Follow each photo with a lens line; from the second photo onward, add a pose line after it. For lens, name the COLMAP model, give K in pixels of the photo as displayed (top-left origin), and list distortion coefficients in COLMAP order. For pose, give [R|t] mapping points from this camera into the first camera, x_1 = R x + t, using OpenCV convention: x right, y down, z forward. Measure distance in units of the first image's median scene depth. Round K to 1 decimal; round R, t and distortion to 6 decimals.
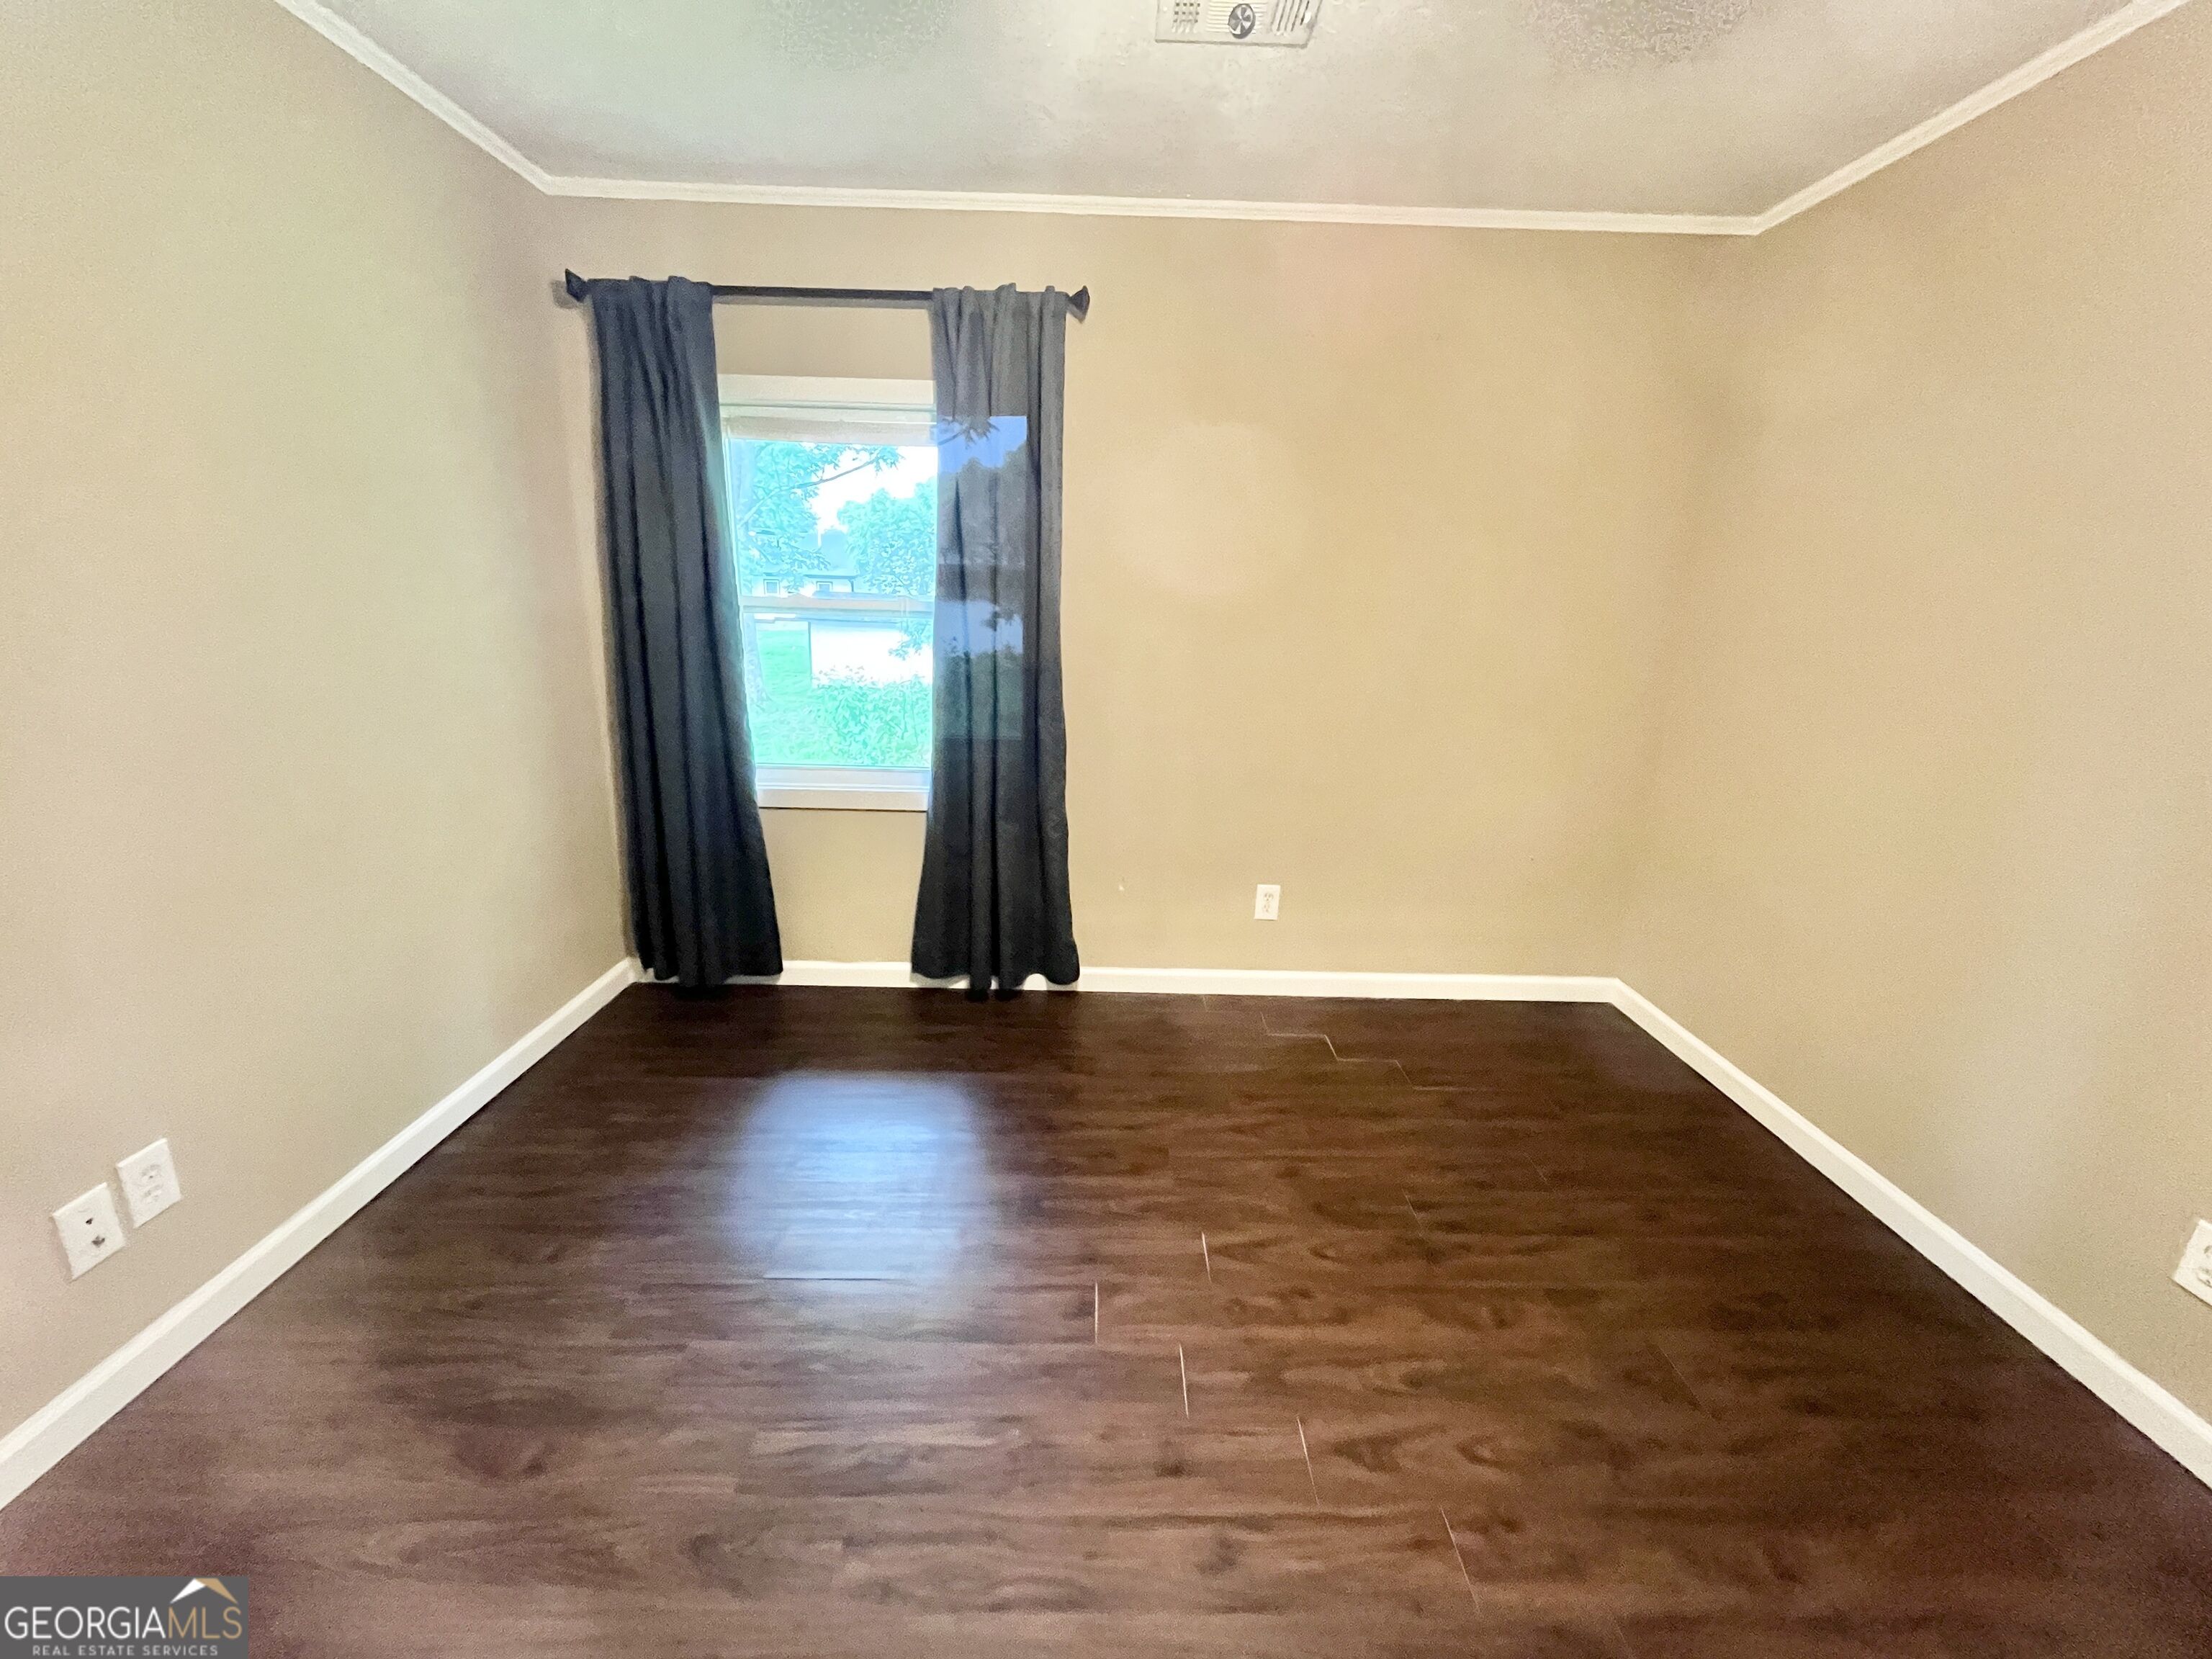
lens RADIAL K [[891.7, 0, 1119.9], [0, 891.7, 817.8], [0, 0, 1]] dist [-0.000959, -0.000041]
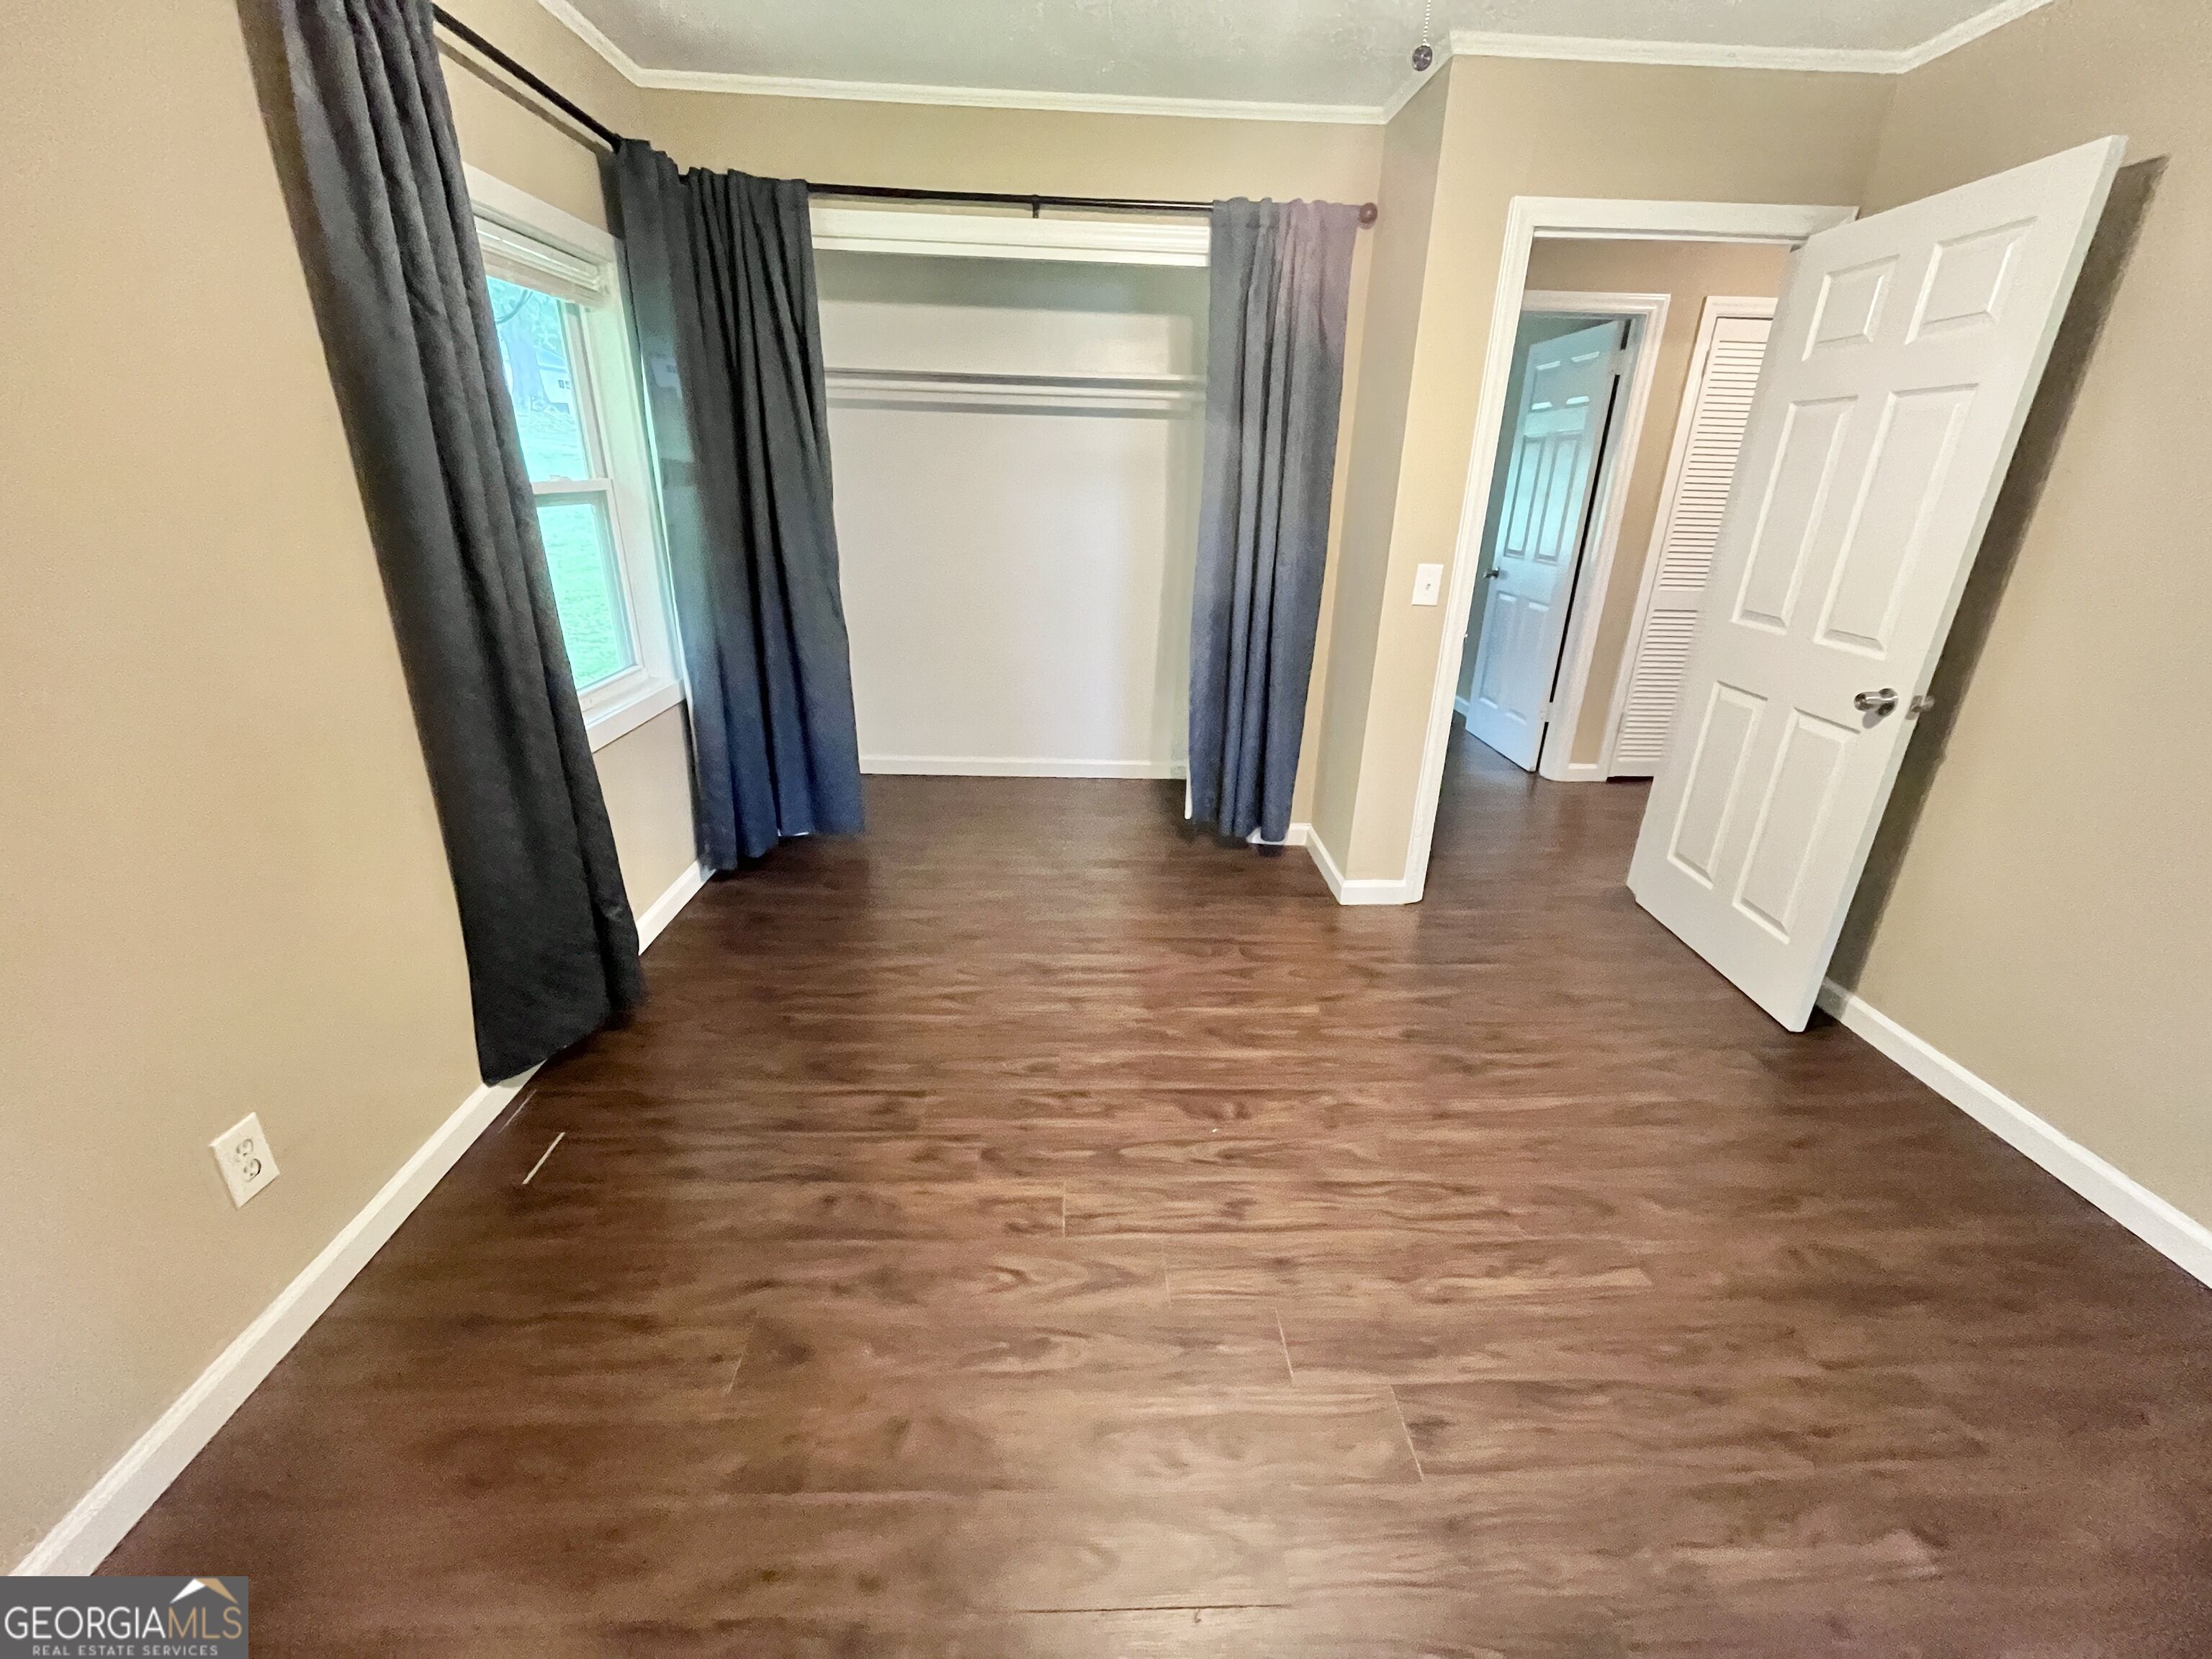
lens RADIAL K [[890.8, 0, 1111.0], [0, 890.8, 821.7], [0, 0, 1]] dist [-0.001121, -0.000796]
pose [[-0.998330, -0.041178, -0.040510, 0.313205], [-0.057048, 0.812925, 0.579567, -0.360042], [0.009066, 0.580911, -0.813917, 1.413780]]
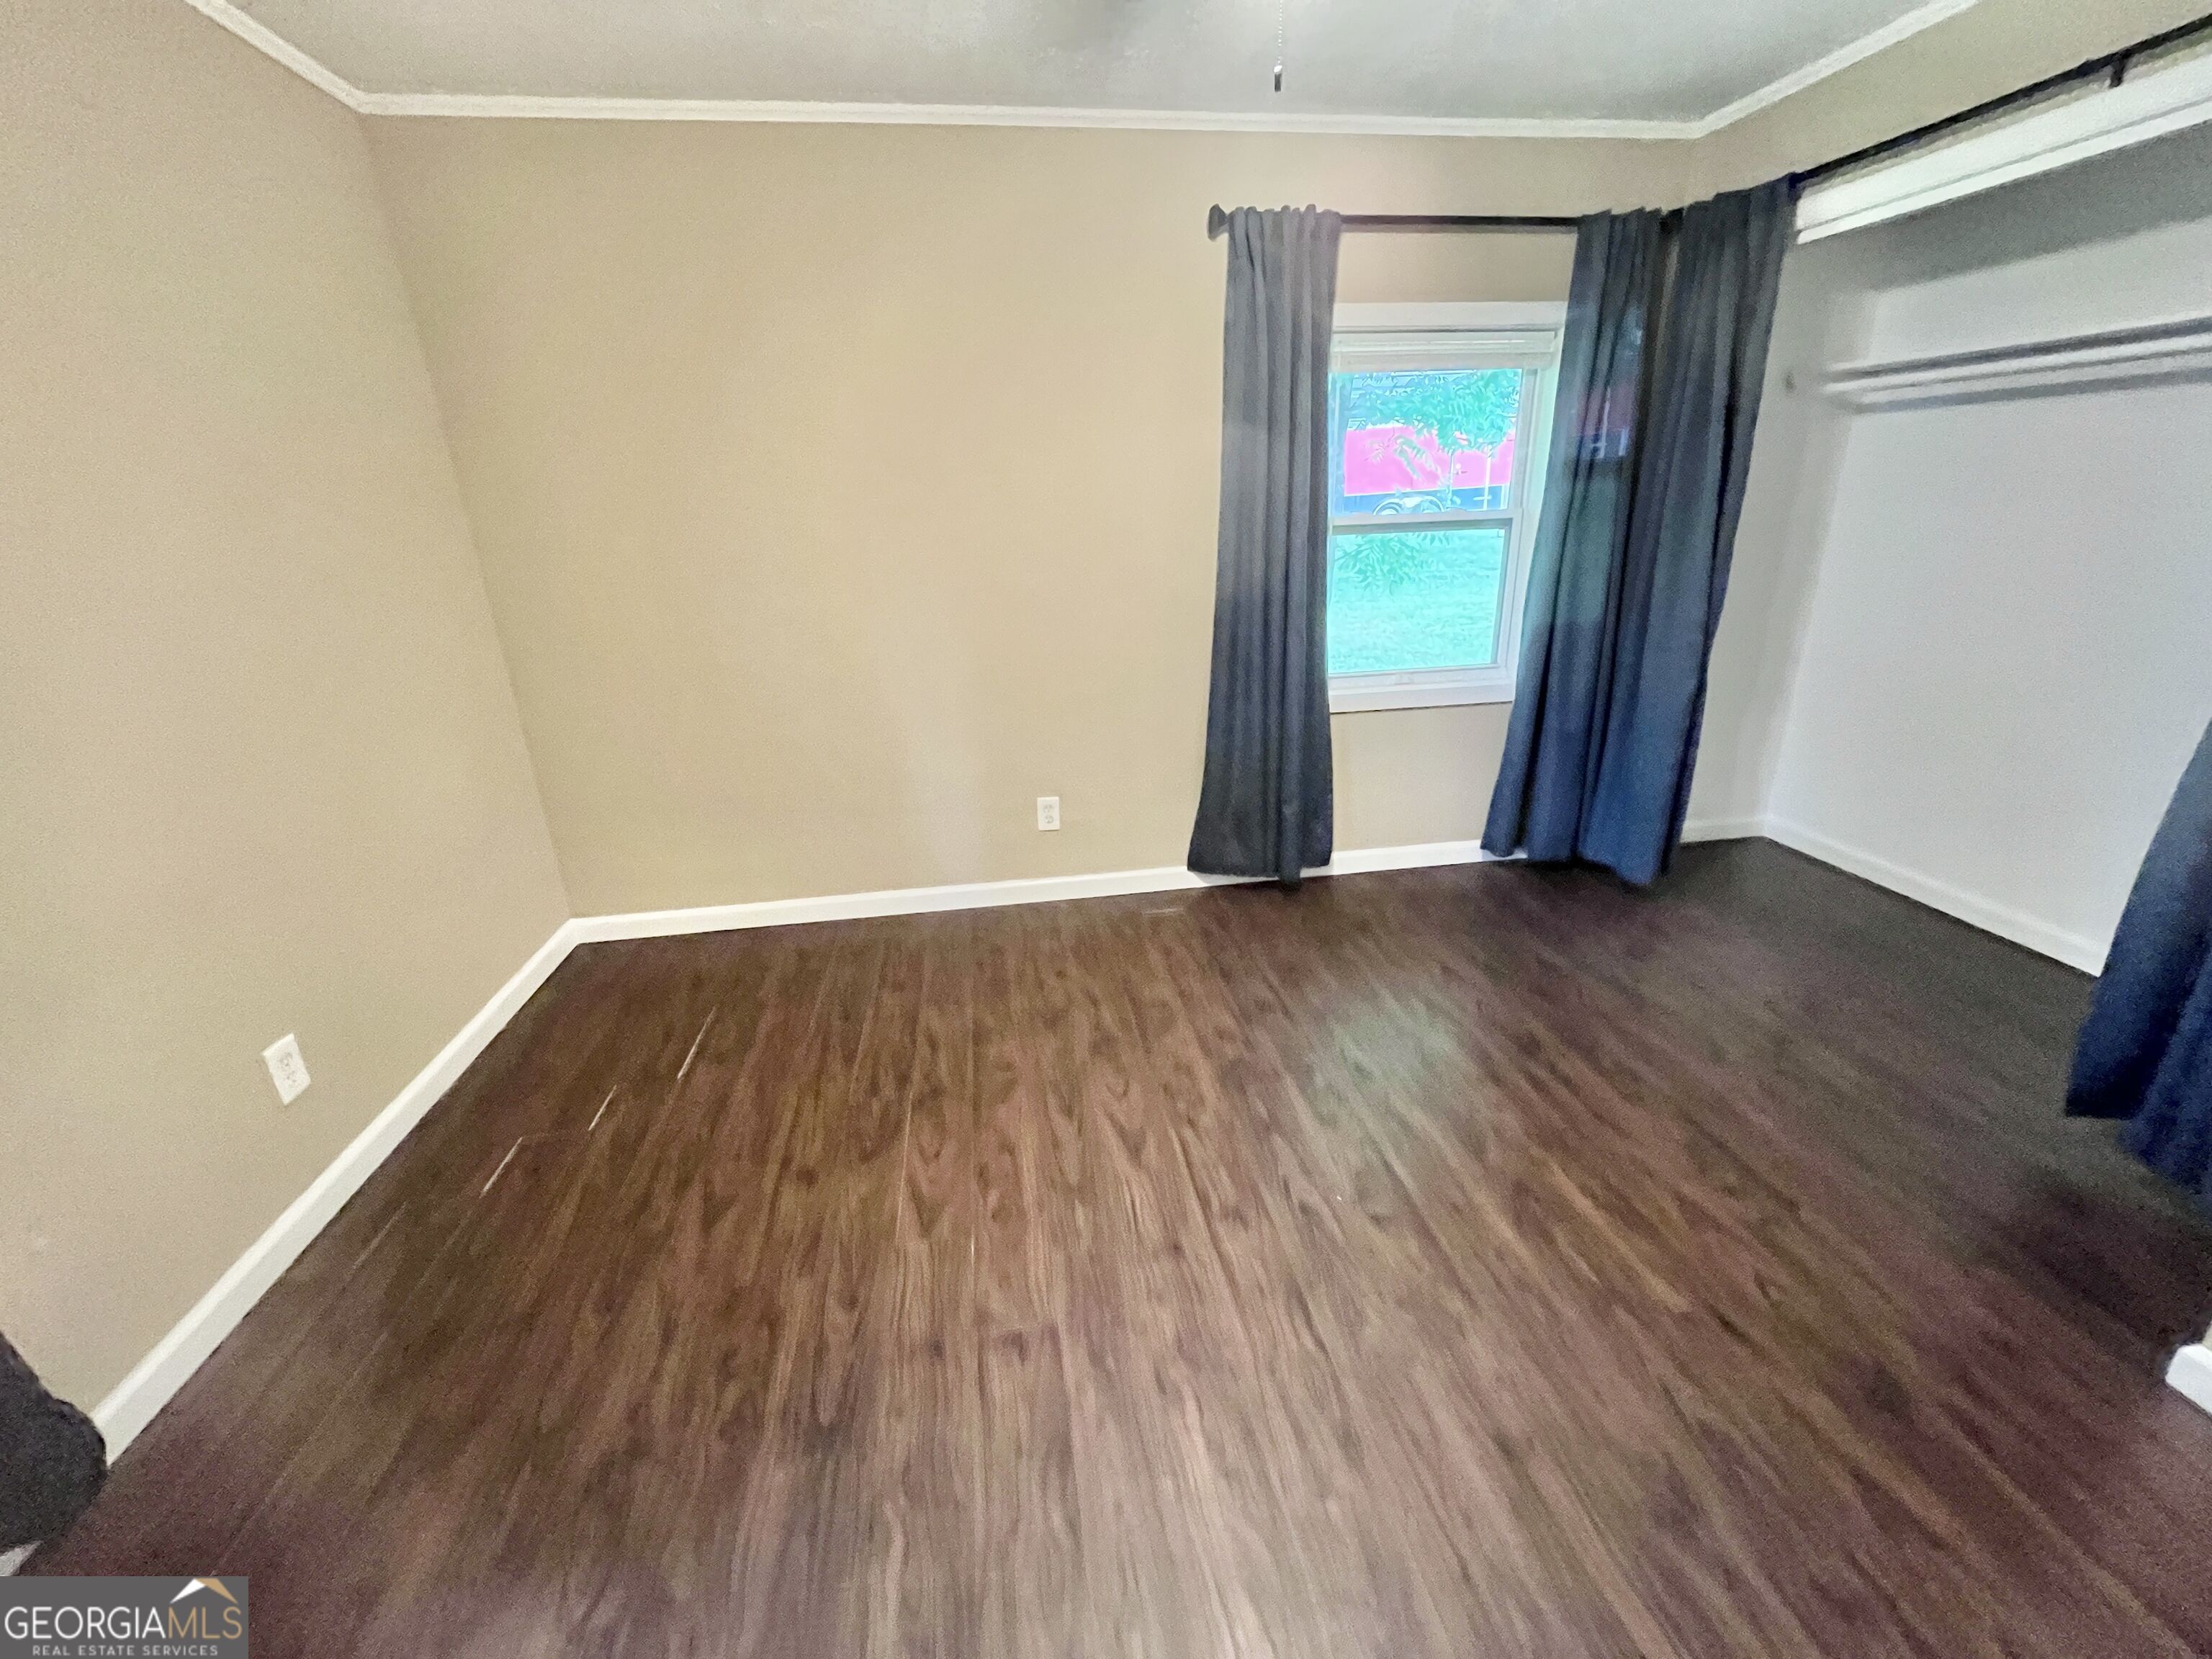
lens RADIAL K [[890.8, 0, 1111.0], [0, 890.8, 821.7], [0, 0, 1]] dist [-0.001121, -0.000796]
pose [[-0.132097, -0.351526, 0.926812, -0.748683], [0.268161, 0.887467, 0.374823, -0.238859], [-0.954275, 0.298048, -0.022966, 0.820984]]
